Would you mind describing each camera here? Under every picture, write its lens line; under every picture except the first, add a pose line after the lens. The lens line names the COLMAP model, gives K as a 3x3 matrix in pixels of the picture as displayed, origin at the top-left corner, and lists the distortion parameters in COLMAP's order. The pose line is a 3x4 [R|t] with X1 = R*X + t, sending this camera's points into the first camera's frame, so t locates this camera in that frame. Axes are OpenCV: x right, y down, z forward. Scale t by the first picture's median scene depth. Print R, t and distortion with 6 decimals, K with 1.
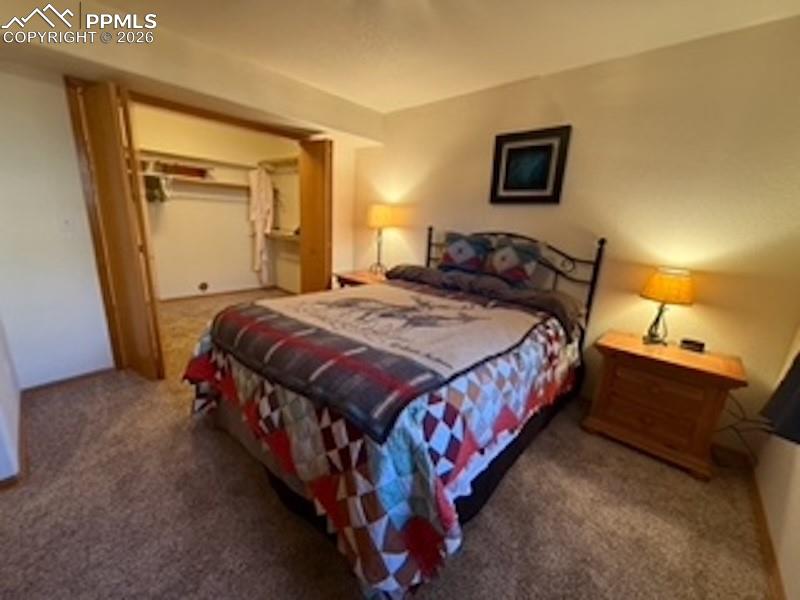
lens RADIAL K [[323.4, 0, 397.6], [0, 323.4, 299.4], [0, 0, 1]] dist [0.000558, 0.000227]
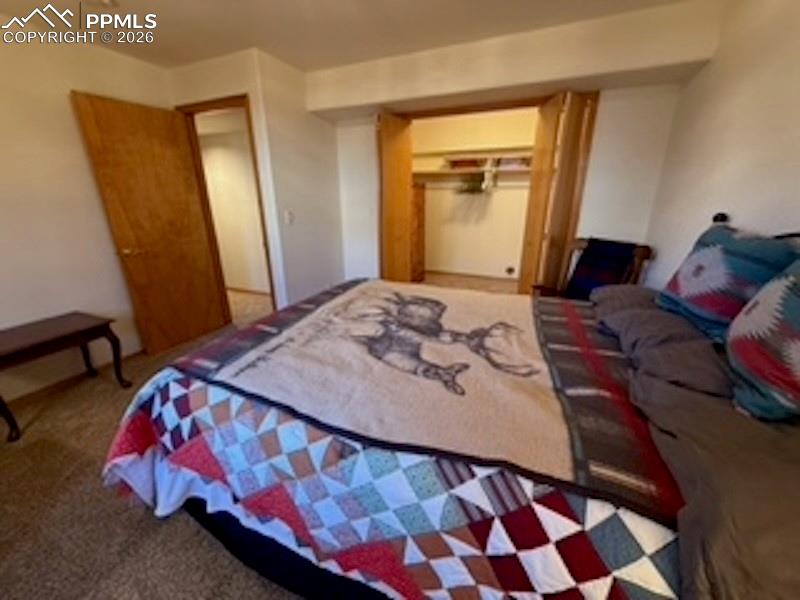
lens RADIAL K [[323.4, 0, 397.6], [0, 323.4, 299.4], [0, 0, 1]] dist [0.000558, 0.000227]
pose [[0.317975, 0.248427, -0.914973, 0.853620], [-0.216644, 0.958567, 0.184974, -0.199375], [0.923015, 0.139406, 0.358620, 0.864451]]
